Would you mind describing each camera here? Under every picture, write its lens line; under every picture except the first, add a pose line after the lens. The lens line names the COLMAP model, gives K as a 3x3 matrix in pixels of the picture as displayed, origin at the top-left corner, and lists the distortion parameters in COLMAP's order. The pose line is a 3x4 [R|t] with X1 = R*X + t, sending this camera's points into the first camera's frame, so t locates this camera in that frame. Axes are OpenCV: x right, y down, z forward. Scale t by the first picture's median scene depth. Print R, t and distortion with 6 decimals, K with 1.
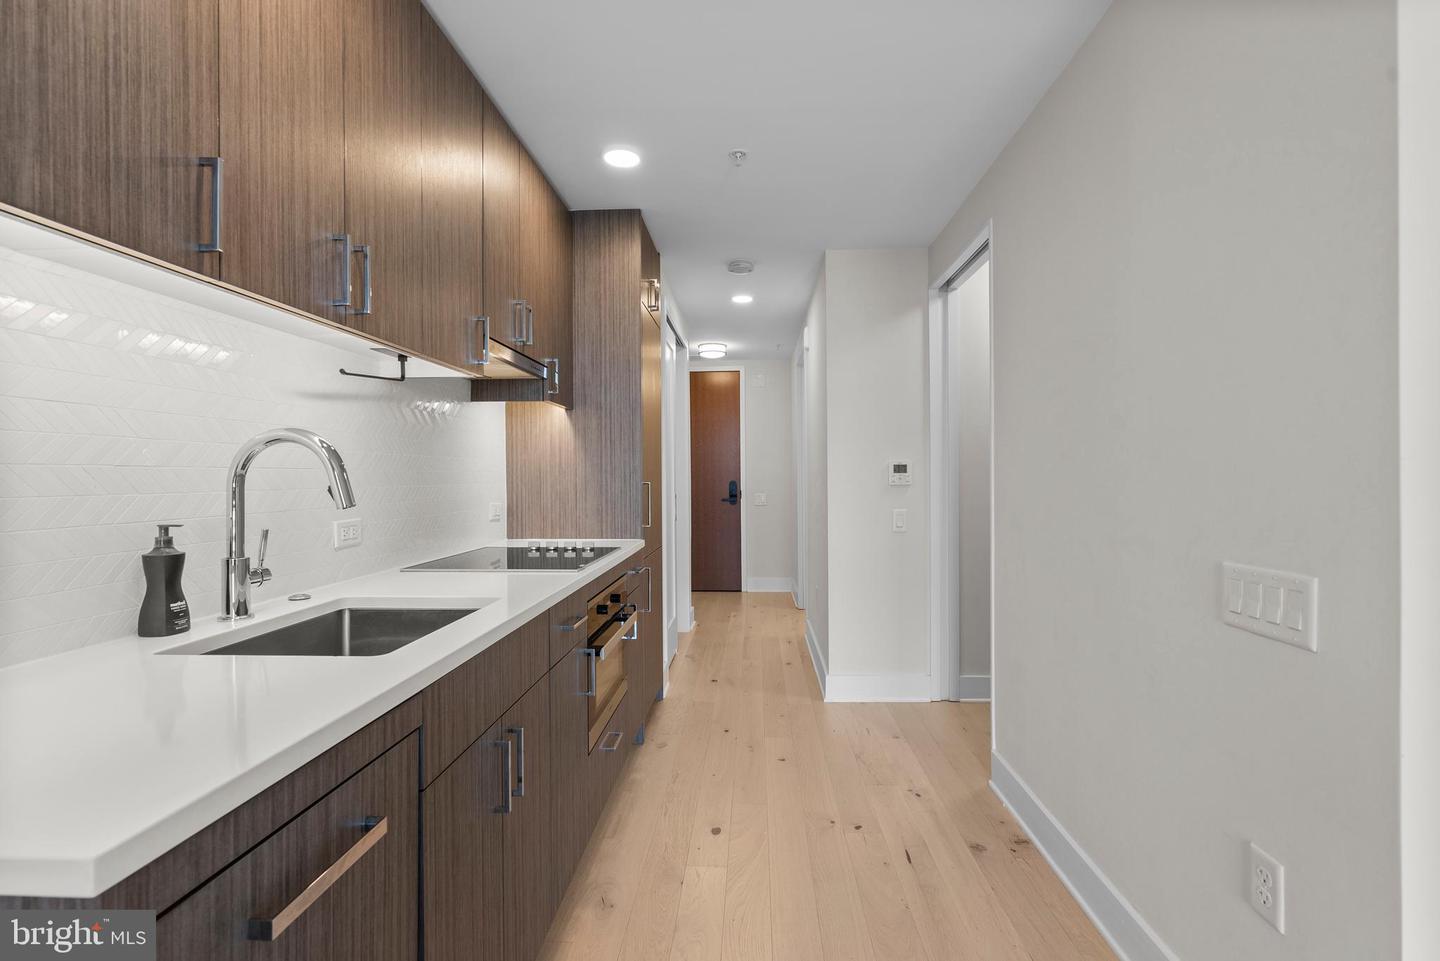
lens RADIAL K [[659.9, 0, 722.5], [0, 659.9, 482.4], [0, 0, 1]] dist [-0.001607, 0.001036]
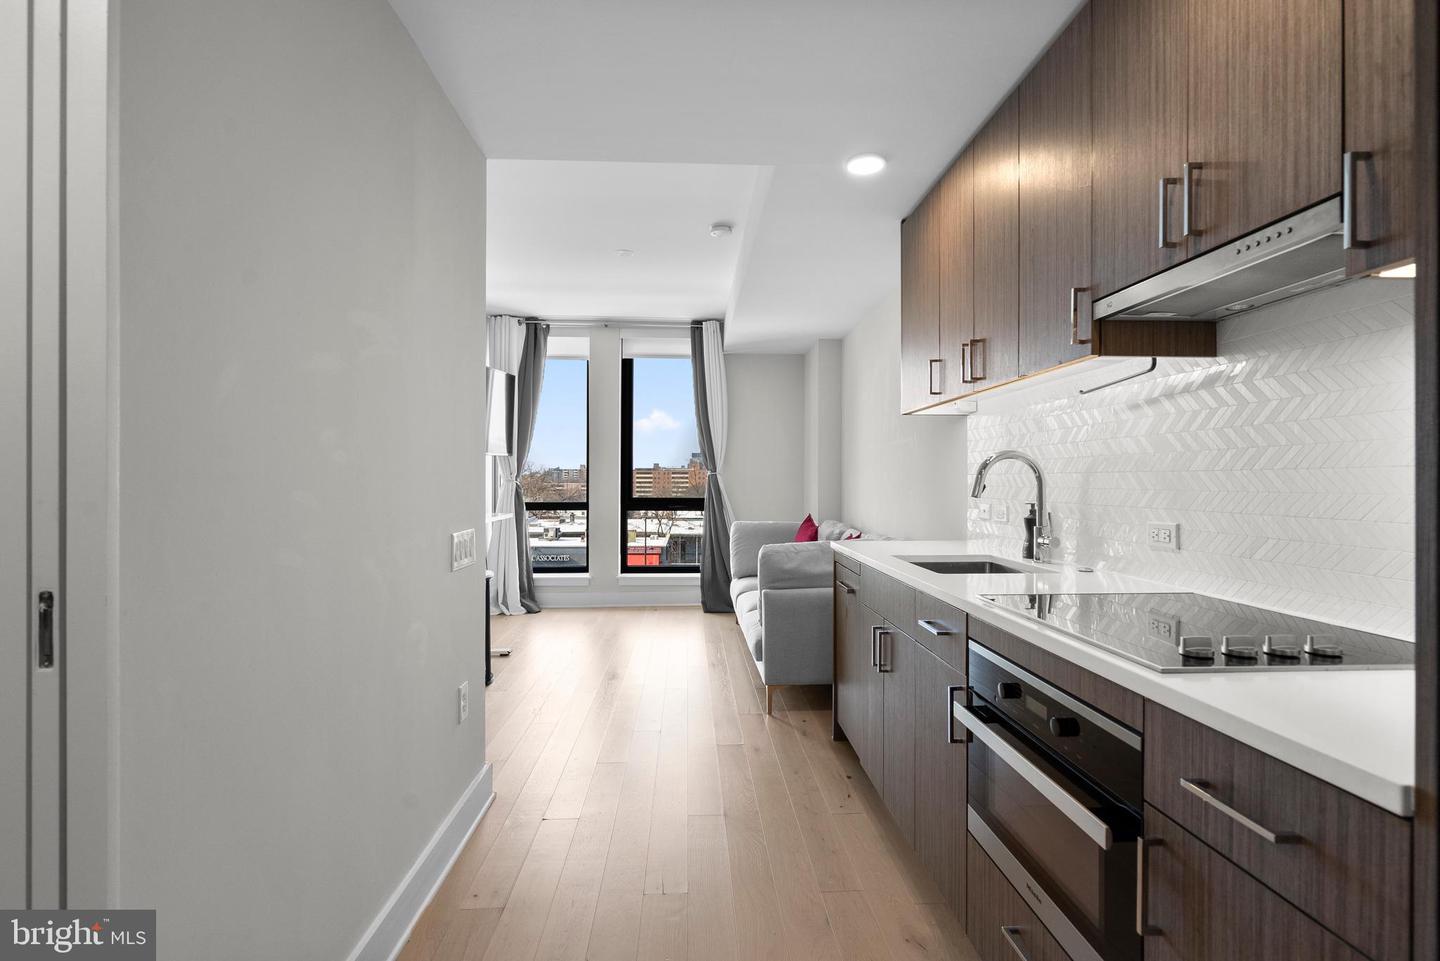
lens RADIAL K [[659.9, 0, 722.5], [0, 659.9, 482.4], [0, 0, 1]] dist [-0.001607, 0.001036]
pose [[-0.993545, 0.002488, -0.113408, 0.125306], [0.000532, 0.999851, 0.017270, -0.012975], [0.113434, 0.017098, -0.993398, 1.207105]]
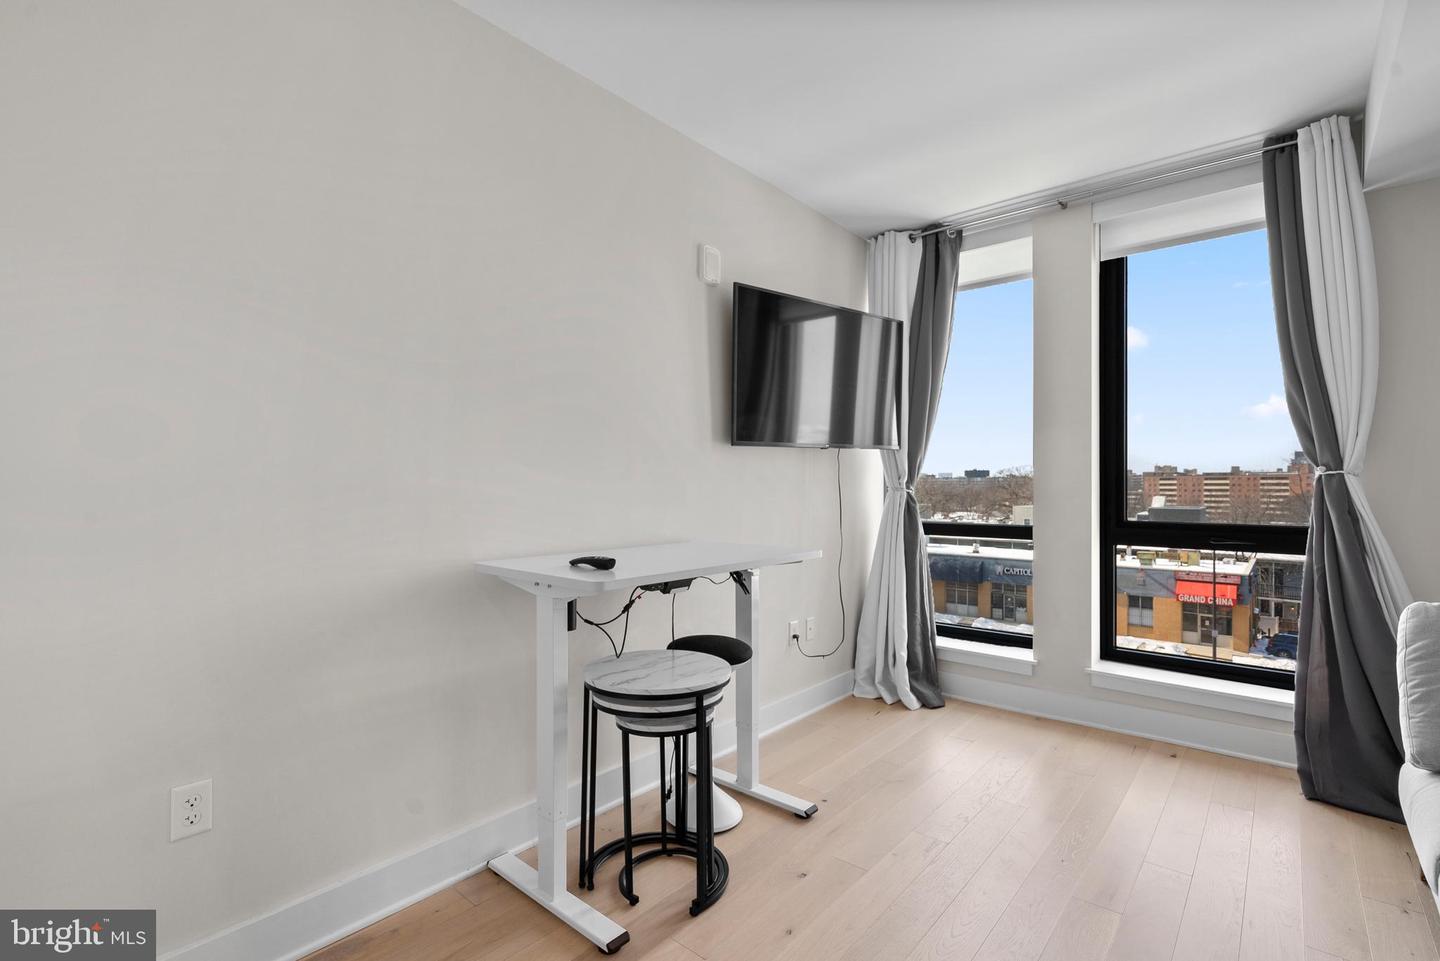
lens RADIAL K [[659.9, 0, 722.5], [0, 659.9, 482.4], [0, 0, 1]] dist [-0.001607, 0.001036]
pose [[-0.797640, 0.007009, 0.603093, 0.036564], [0.010284, 0.999945, 0.001980, -0.002353], [-0.603046, 0.007782, -0.797668, 0.328540]]
